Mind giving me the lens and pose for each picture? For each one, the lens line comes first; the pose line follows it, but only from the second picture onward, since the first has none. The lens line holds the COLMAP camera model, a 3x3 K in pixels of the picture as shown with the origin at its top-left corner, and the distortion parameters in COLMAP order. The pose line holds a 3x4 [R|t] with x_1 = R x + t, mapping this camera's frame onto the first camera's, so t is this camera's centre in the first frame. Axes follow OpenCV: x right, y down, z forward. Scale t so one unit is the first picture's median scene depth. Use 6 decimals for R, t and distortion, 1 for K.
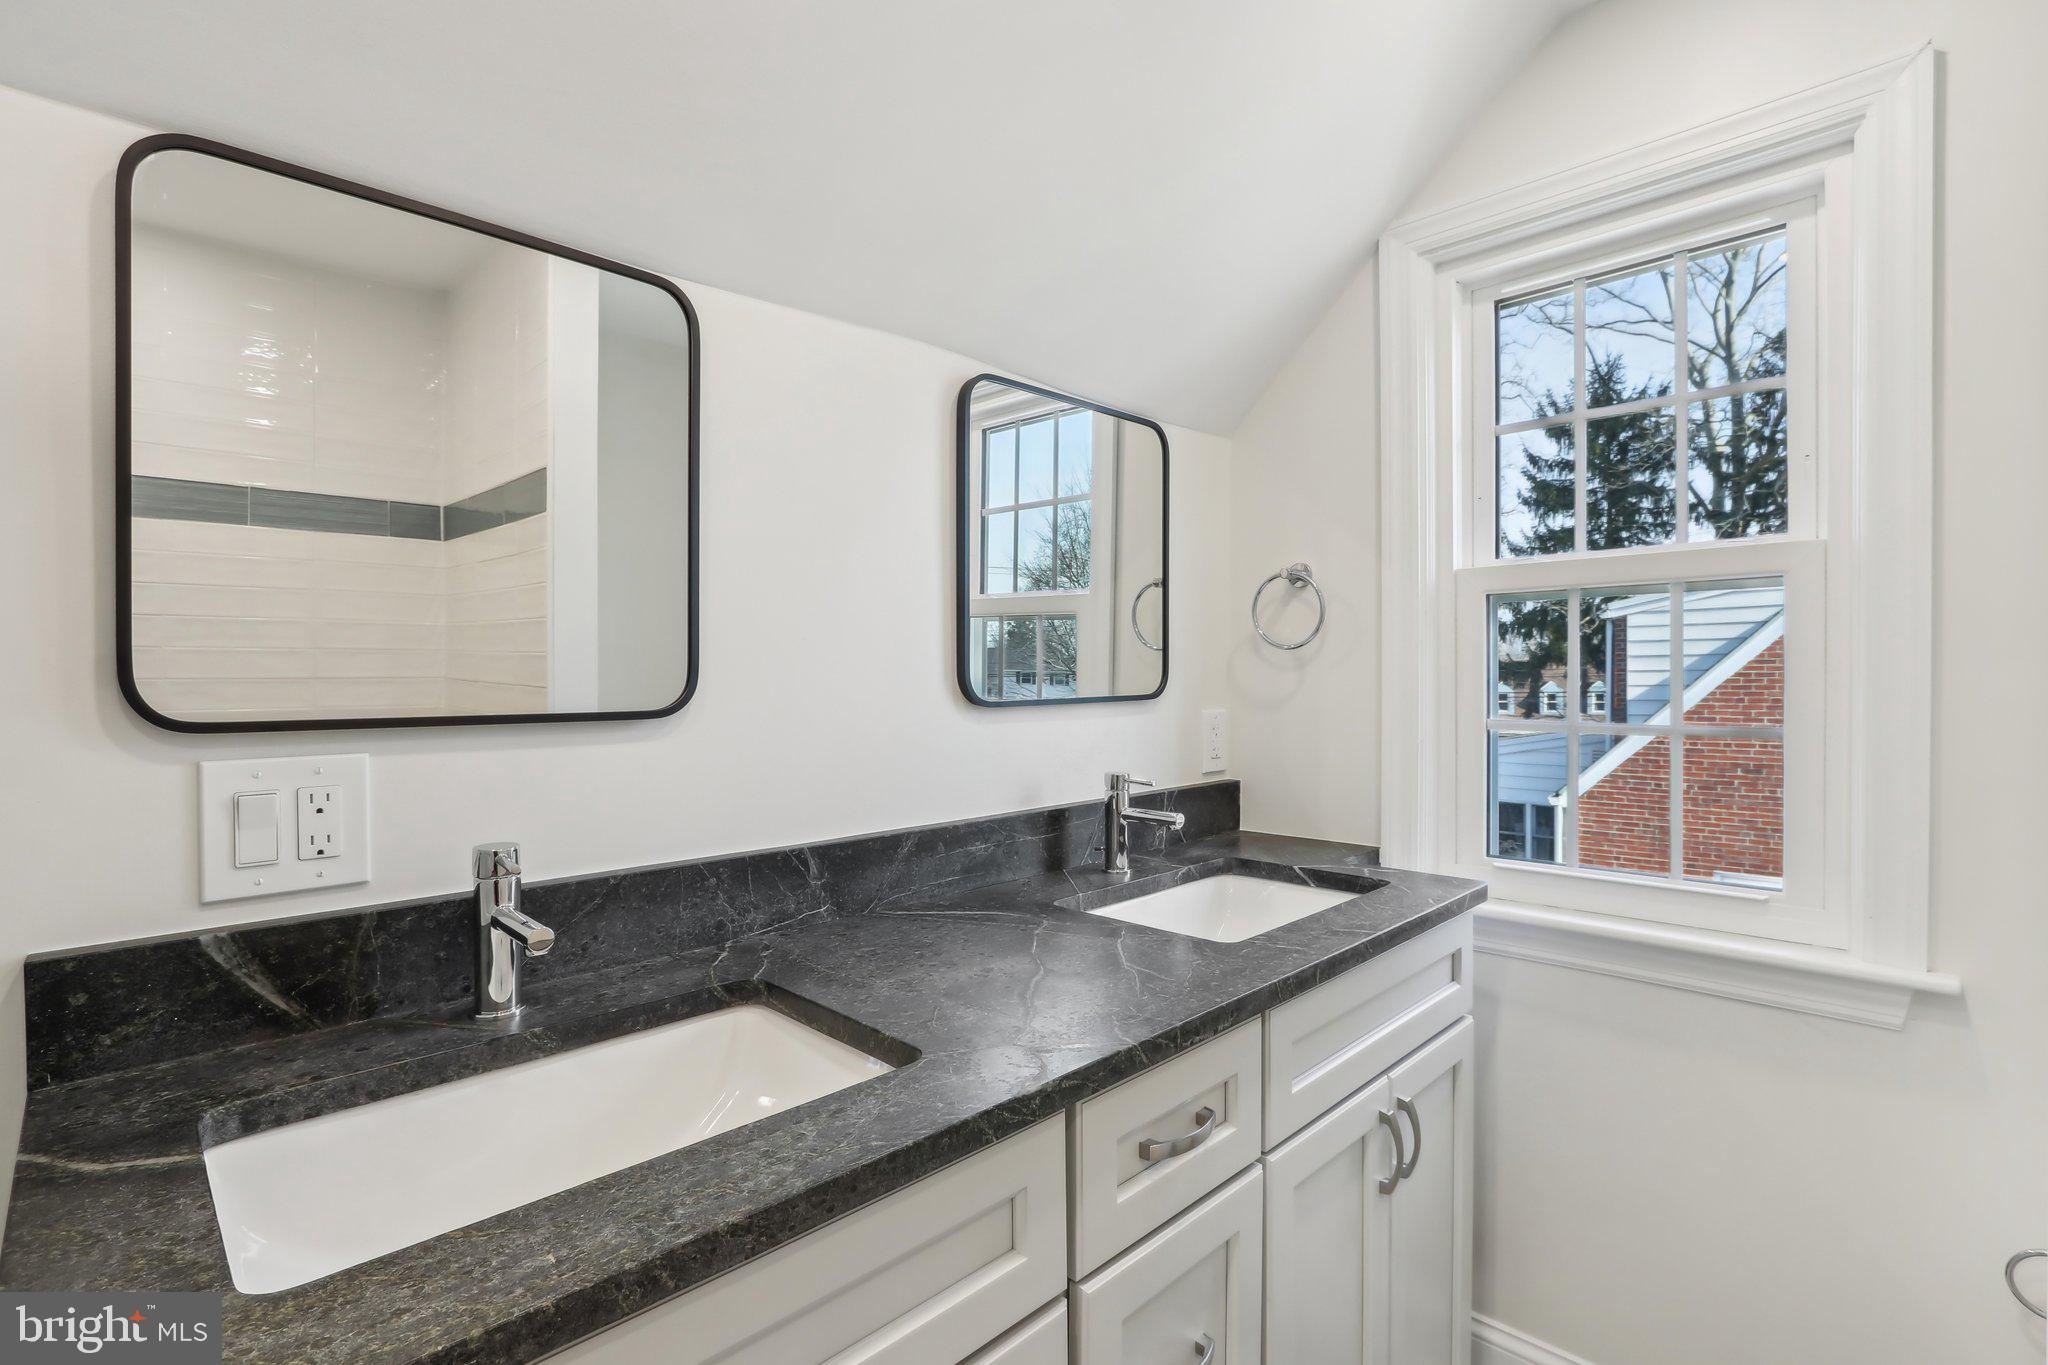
lens RADIAL K [[954.3, 0, 1026.1], [0, 954.3, 699.7], [0, 0, 1]] dist [-0.016969, 0.001851]
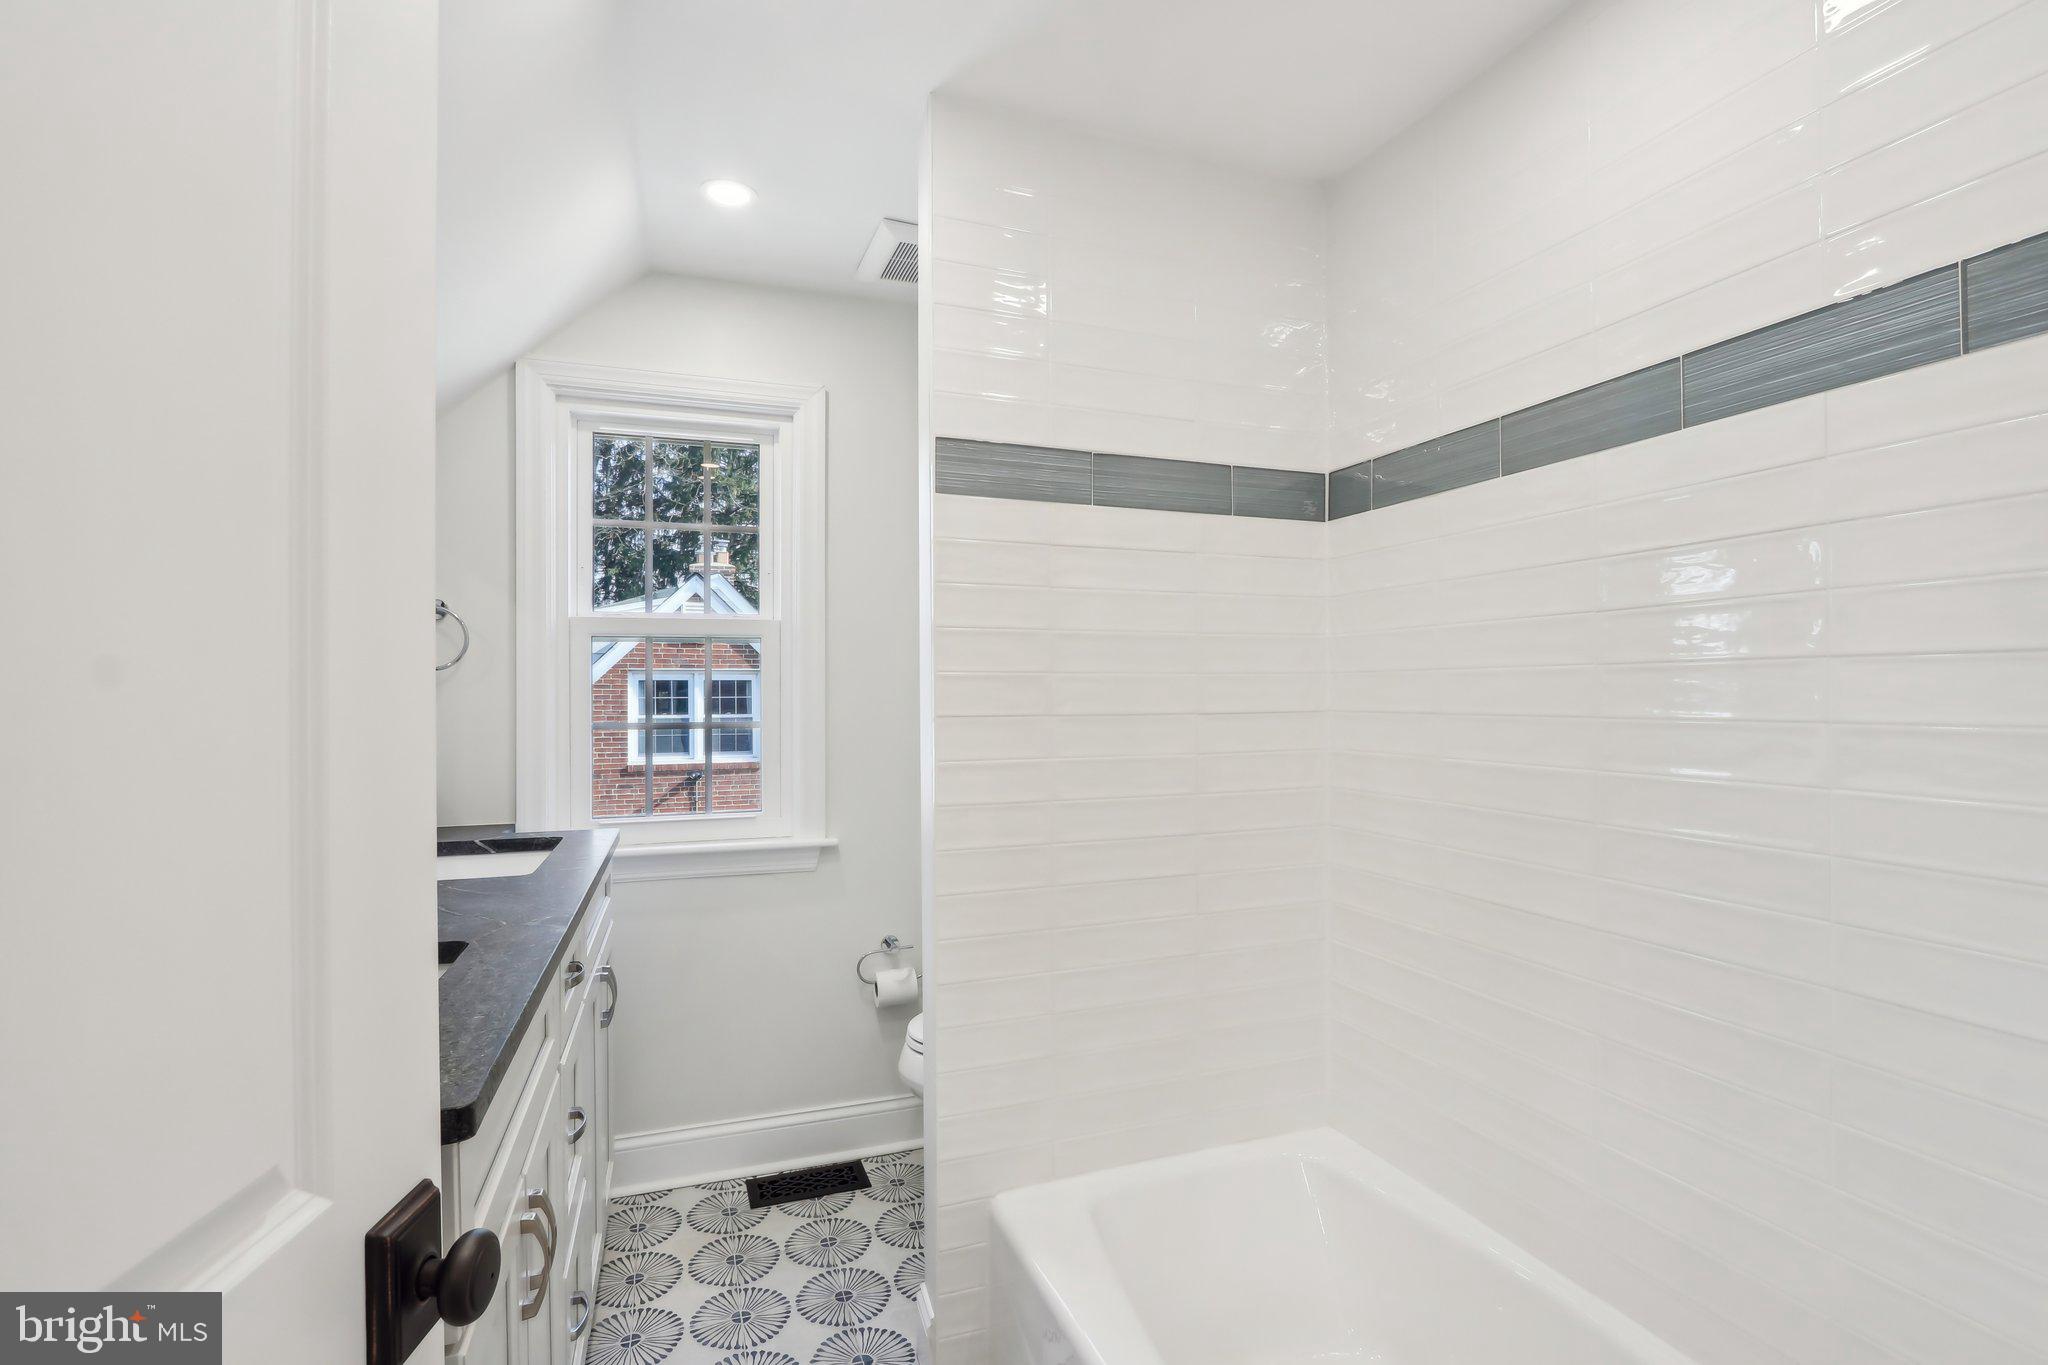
lens RADIAL K [[954.3, 0, 1026.1], [0, 954.3, 699.7], [0, 0, 1]] dist [-0.016969, 0.001851]
pose [[0.440784, -0.003161, 0.897607, -0.679575], [0.019155, 0.999799, -0.005885, 0.012574], [-0.897409, 0.019788, 0.440756, -0.294637]]
